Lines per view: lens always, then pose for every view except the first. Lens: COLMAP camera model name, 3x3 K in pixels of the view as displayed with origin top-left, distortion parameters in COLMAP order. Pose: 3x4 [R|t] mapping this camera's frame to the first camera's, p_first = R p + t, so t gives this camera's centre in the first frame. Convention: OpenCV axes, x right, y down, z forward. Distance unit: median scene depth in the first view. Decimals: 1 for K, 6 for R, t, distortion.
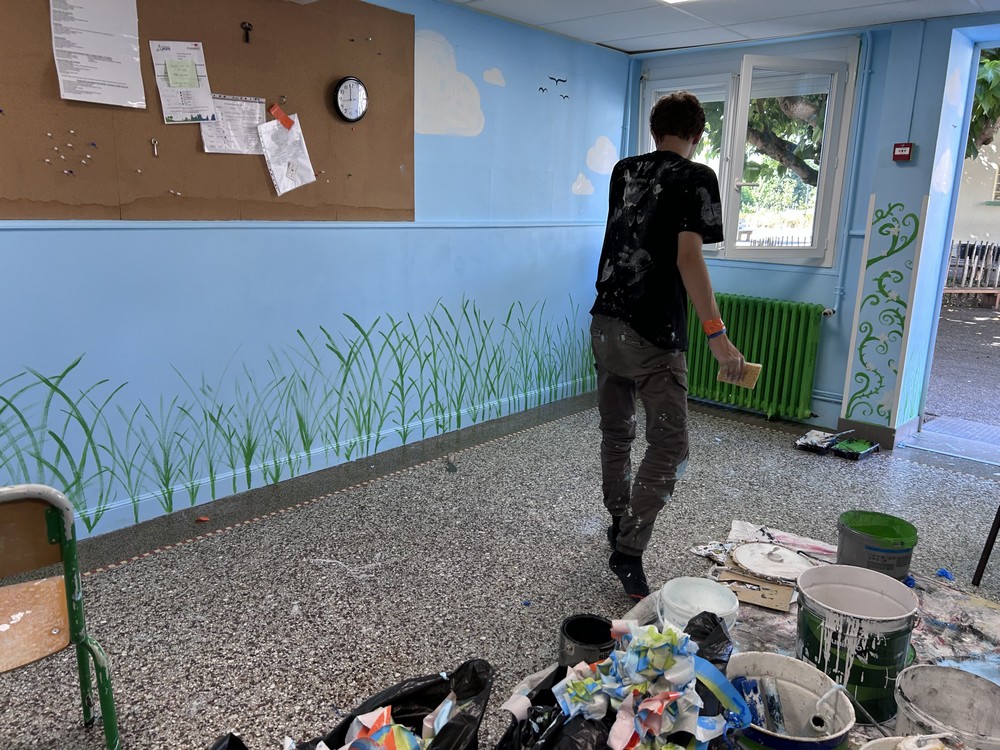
lens RADIAL K [[756.6, 0, 494.3], [0, 756.6, 372.3], [0, 0, 1]] dist [0.026410, -0.007129]
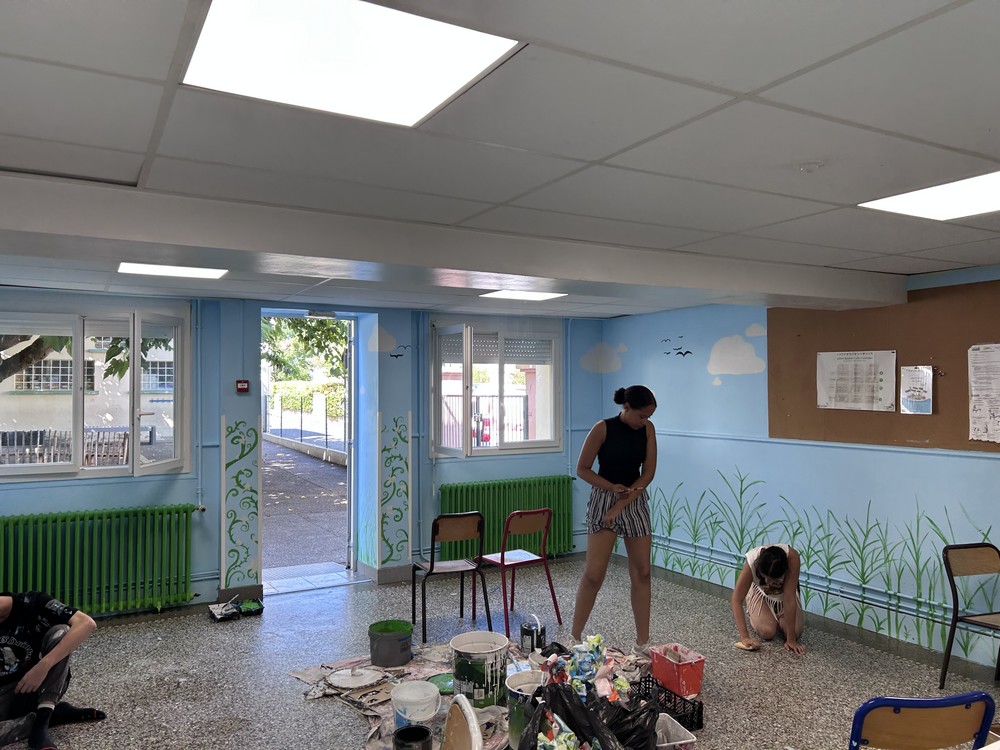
lens RADIAL K [[756.6, 0, 502.5], [0, 756.6, 377.4], [0, 0, 1]] dist [0.026410, -0.007129]
pose [[0.319924, -0.013757, 0.947343, -0.612124], [0.224287, 0.972573, -0.061619, -0.104690], [-0.920513, 0.232191, 0.314235, 0.105516]]
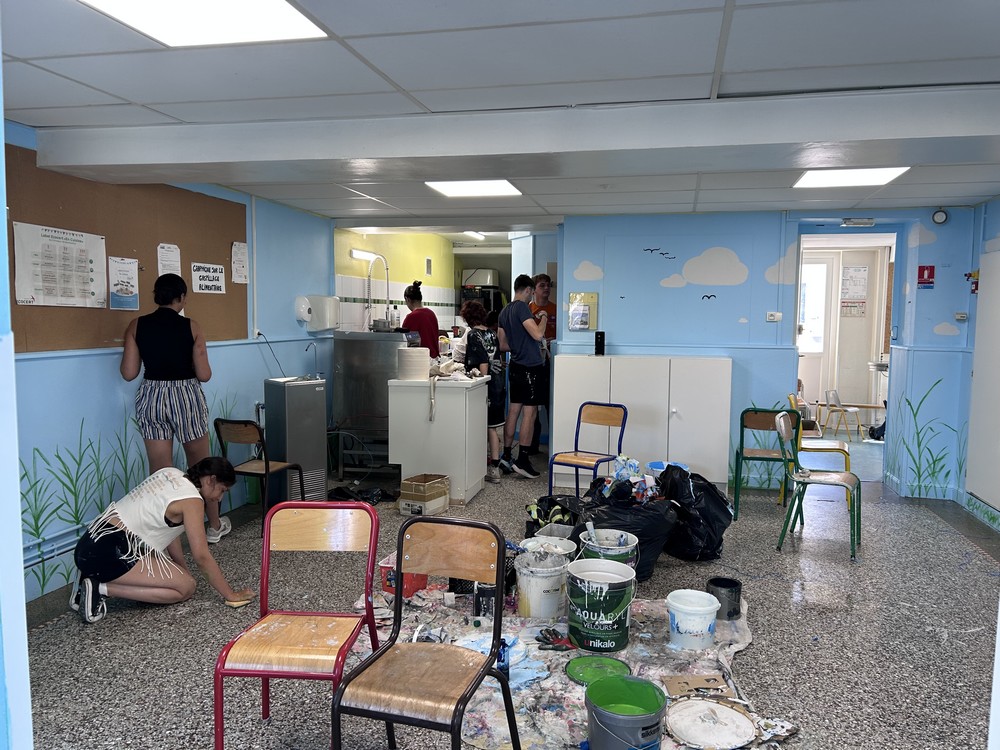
lens RADIAL K [[756.6, 0, 503.9], [0, 756.6, 374.7], [0, 0, 1]] dist [0.026410, -0.007129]
pose [[-0.871453, 0.002912, -0.490471, 0.703192], [-0.143728, 0.954569, 0.261038, -0.243780], [0.468949, 0.297977, -0.831443, 1.031694]]
